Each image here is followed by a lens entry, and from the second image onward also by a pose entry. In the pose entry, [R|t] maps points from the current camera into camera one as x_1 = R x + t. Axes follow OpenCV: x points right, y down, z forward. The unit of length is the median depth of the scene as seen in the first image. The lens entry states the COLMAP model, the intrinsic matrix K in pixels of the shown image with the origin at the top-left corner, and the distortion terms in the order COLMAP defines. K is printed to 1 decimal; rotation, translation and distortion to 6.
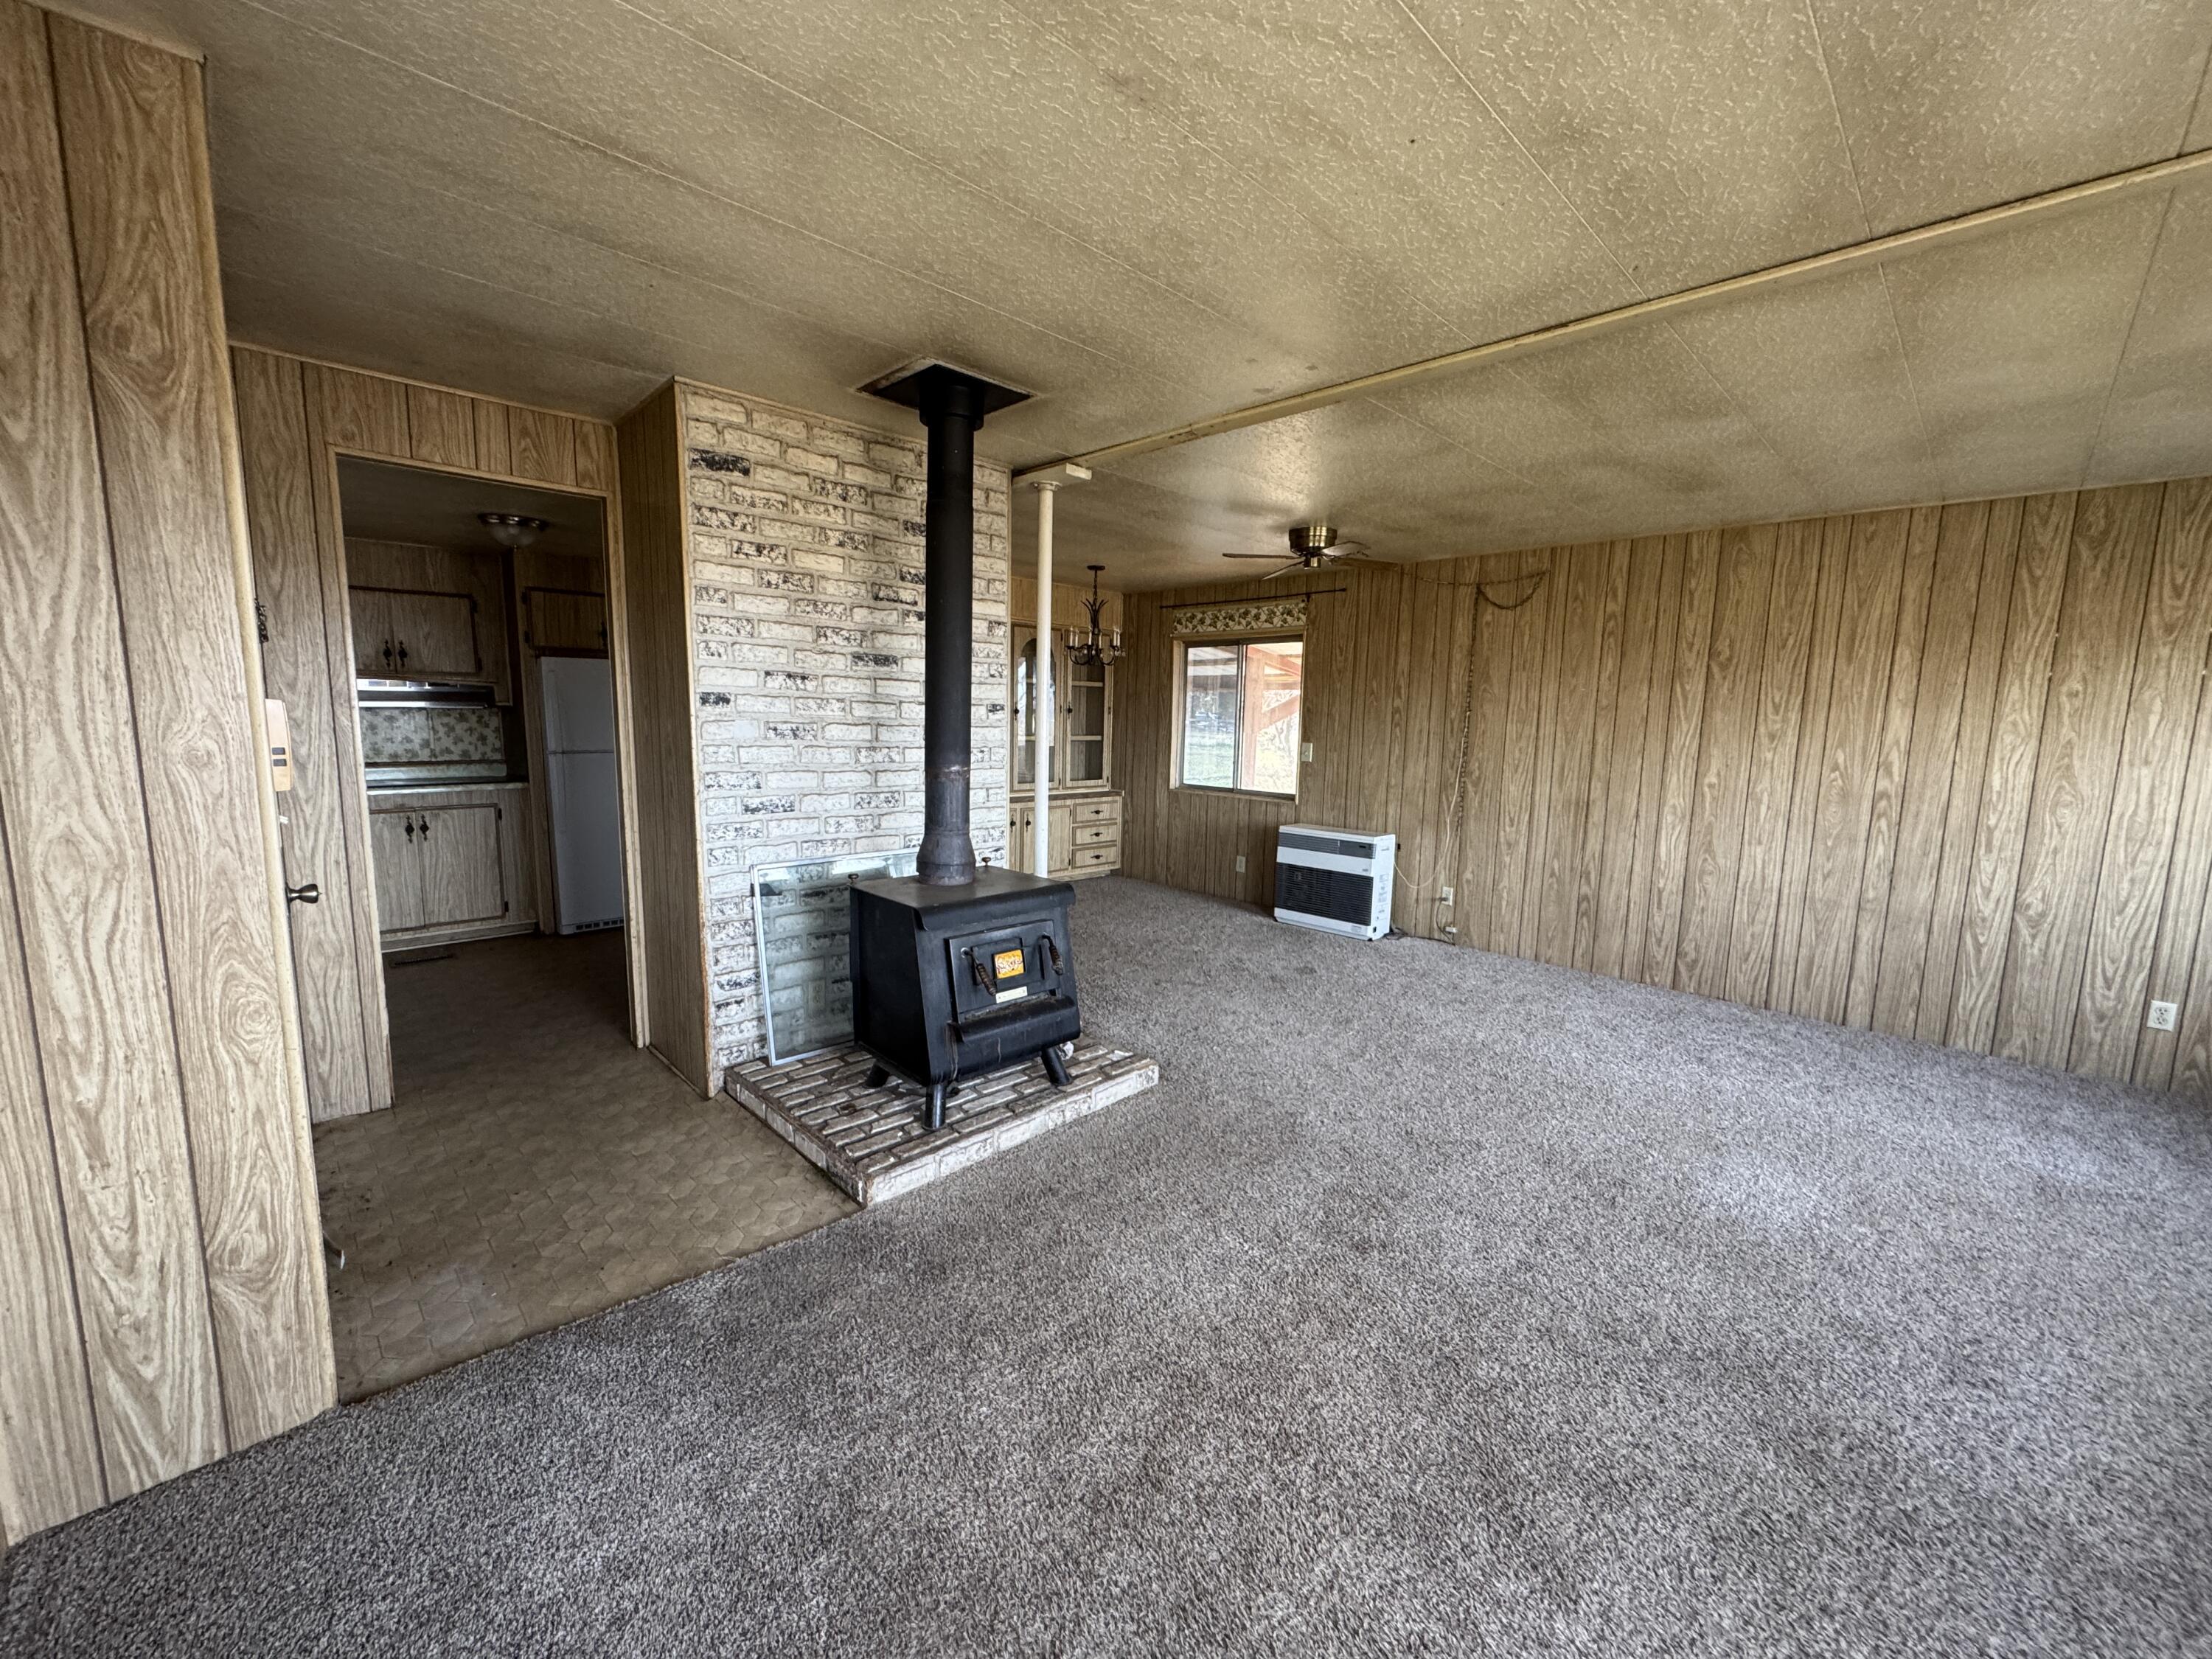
lens RADIAL K [[879.0, 0, 1103.0], [0, 879.0, 828.5], [0, 0, 1]] dist [-0.002719, -0.000146]
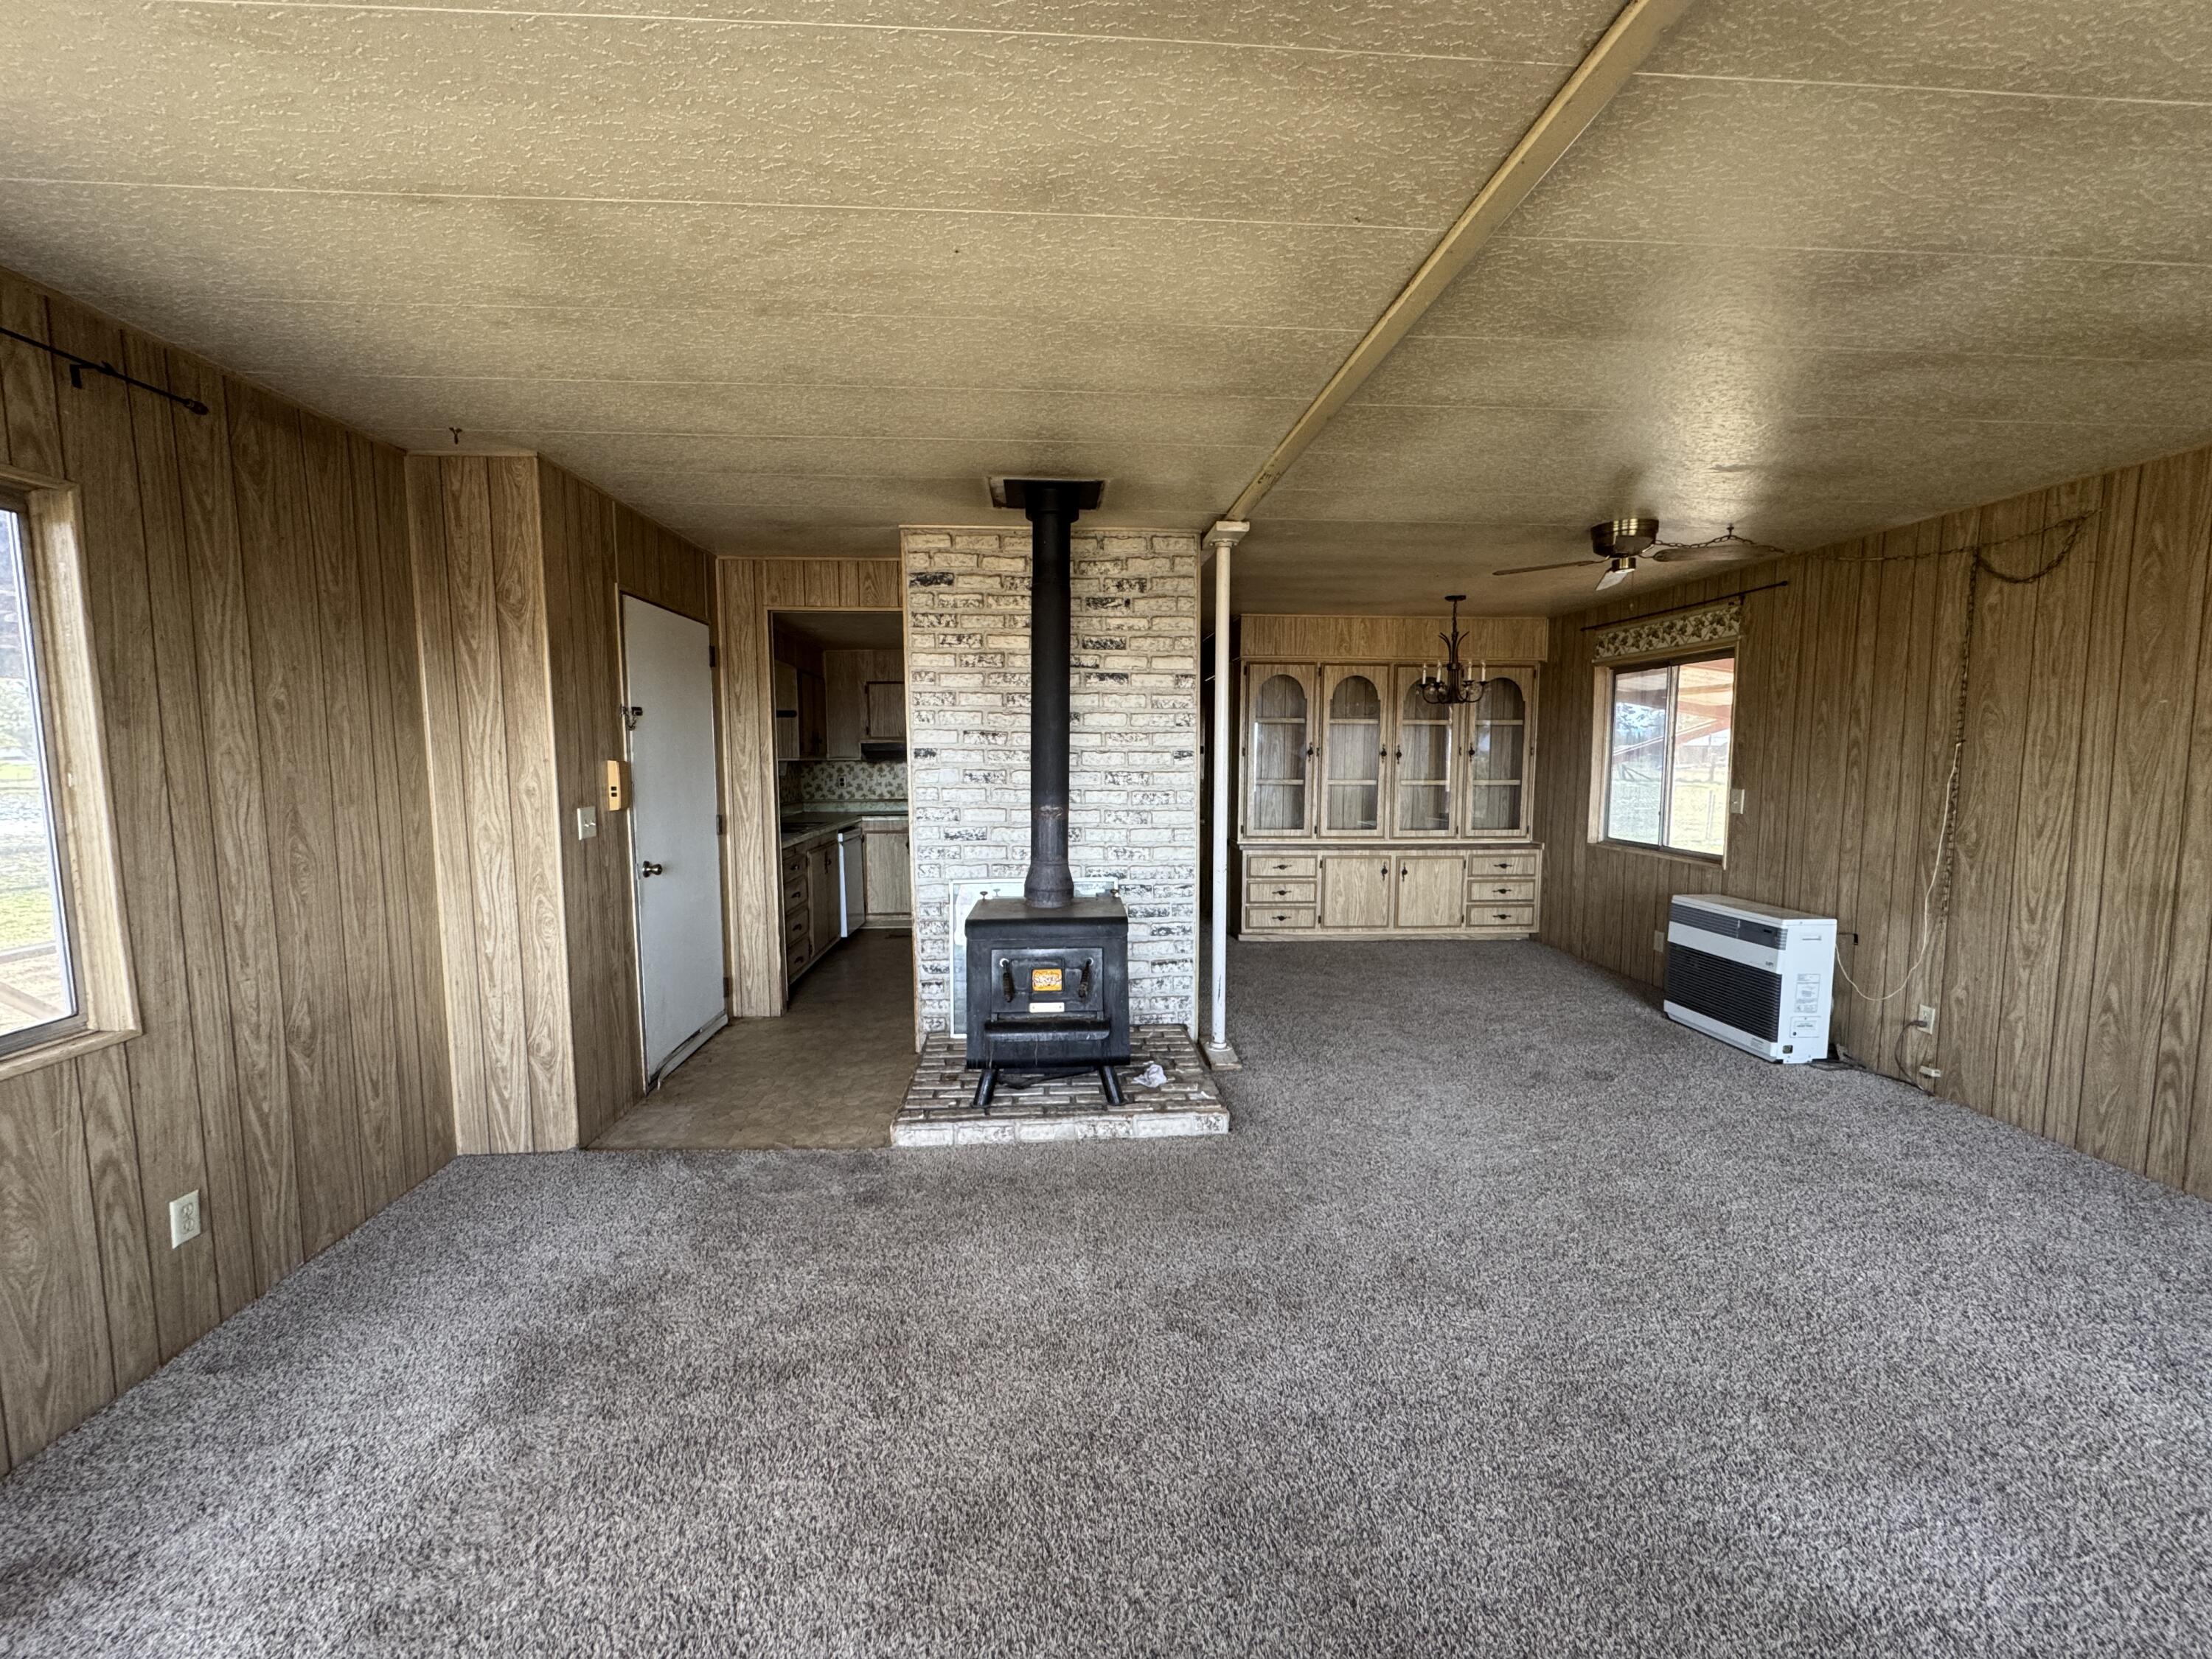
lens RADIAL K [[879.0, 0, 1103.0], [0, 879.0, 828.5], [0, 0, 1]] dist [-0.002719, -0.000146]
pose [[0.760533, 0.034098, -0.648404, 0.579858], [-0.067116, 0.997399, -0.026271, -0.013665], [0.645821, 0.063498, 0.760843, 0.144399]]
